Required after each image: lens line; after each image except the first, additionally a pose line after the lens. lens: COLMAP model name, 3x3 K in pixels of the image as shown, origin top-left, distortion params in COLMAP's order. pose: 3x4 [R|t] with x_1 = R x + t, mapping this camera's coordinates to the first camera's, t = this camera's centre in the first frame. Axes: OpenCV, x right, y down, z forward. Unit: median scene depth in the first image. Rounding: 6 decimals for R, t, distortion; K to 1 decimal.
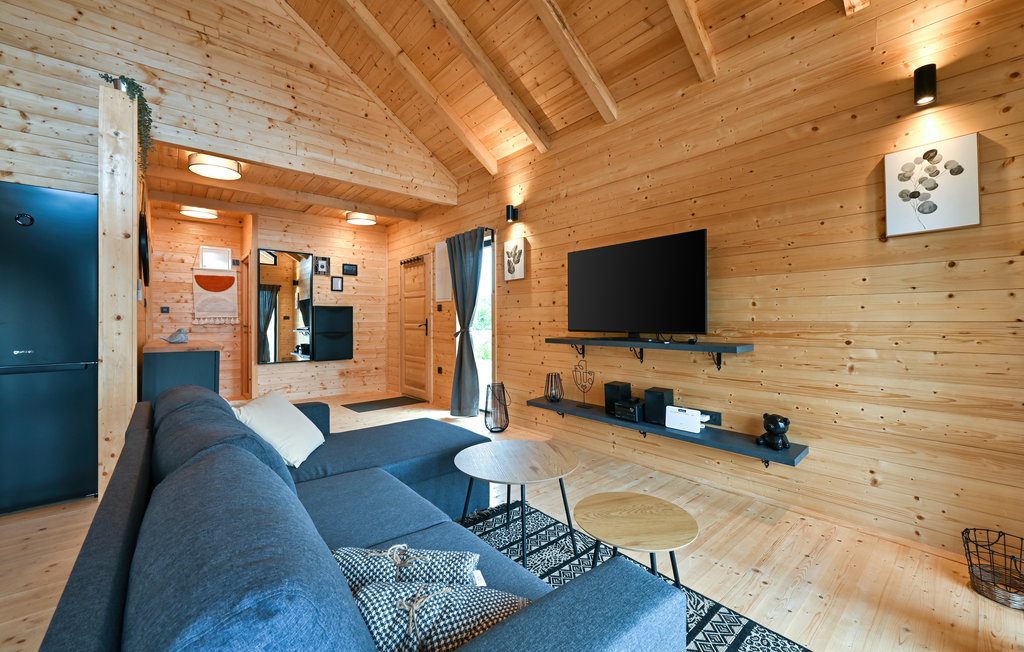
lens RADIAL K [[419.6, 0, 526.8], [0, 419.6, 322.1], [0, 0, 1]] dist [-0.003501, 0.001308]
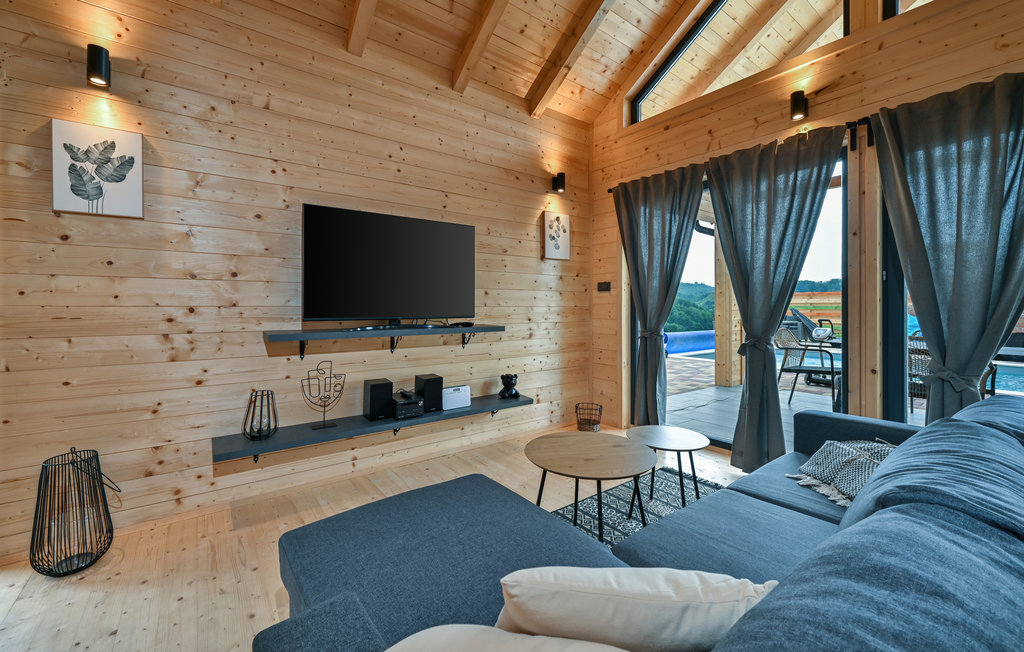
lens RADIAL K [[431.0, 0, 498.4], [0, 431.0, 304.7], [0, 0, 1]] dist [-0.002506, 0.000913]
pose [[0.052956, 0.003253, 0.998592, -0.602228], [0.001177, 0.999994, -0.003320, -0.001865], [-0.998596, 0.001351, 0.052952, 0.696978]]
